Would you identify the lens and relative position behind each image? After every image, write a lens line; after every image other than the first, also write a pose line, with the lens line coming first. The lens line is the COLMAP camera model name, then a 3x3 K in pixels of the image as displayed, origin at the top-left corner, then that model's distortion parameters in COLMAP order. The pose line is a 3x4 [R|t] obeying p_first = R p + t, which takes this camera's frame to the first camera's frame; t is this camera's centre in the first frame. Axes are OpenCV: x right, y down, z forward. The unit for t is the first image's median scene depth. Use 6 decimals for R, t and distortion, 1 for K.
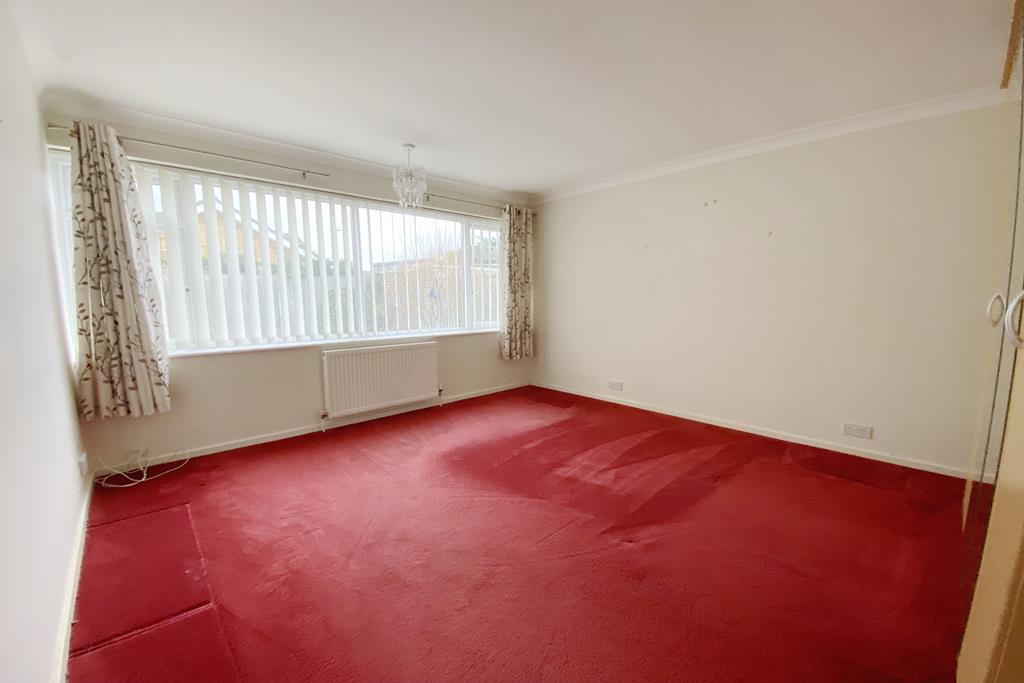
lens RADIAL K [[425.2, 0, 509.2], [0, 425.2, 348.9], [0, 0, 1]] dist [0.043167, -0.028757]
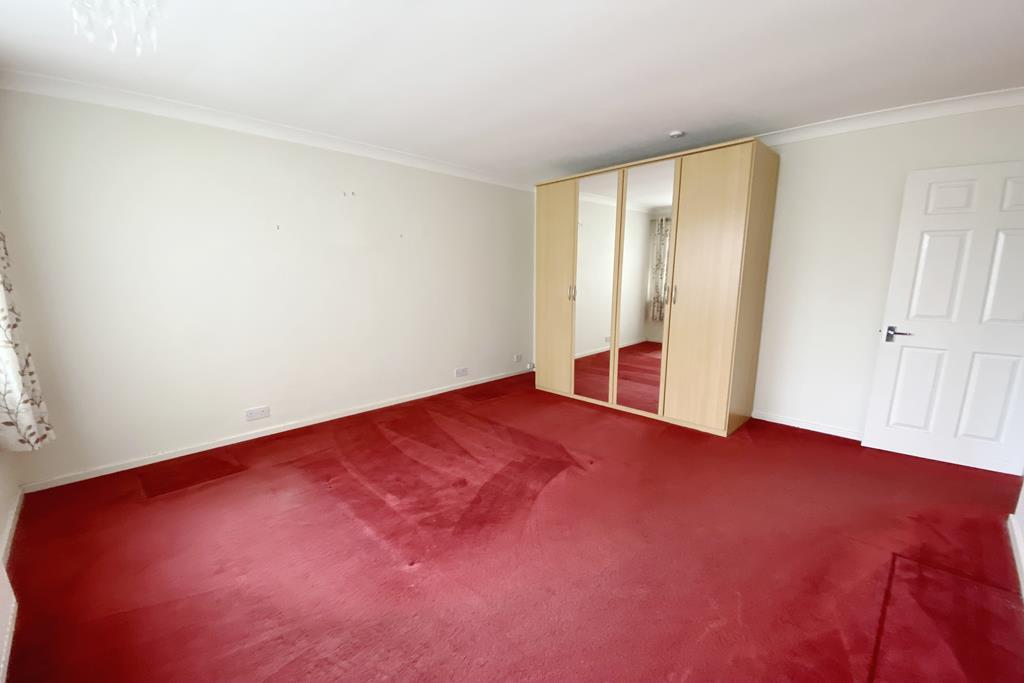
lens RADIAL K [[425.2, 0, 509.2], [0, 425.2, 348.9], [0, 0, 1]] dist [0.043167, -0.028757]
pose [[-0.063679, -0.165070, 0.984224, -0.608597], [0.133670, 0.975928, 0.172328, -0.116097], [-0.988978, 0.142535, -0.040081, 0.751238]]
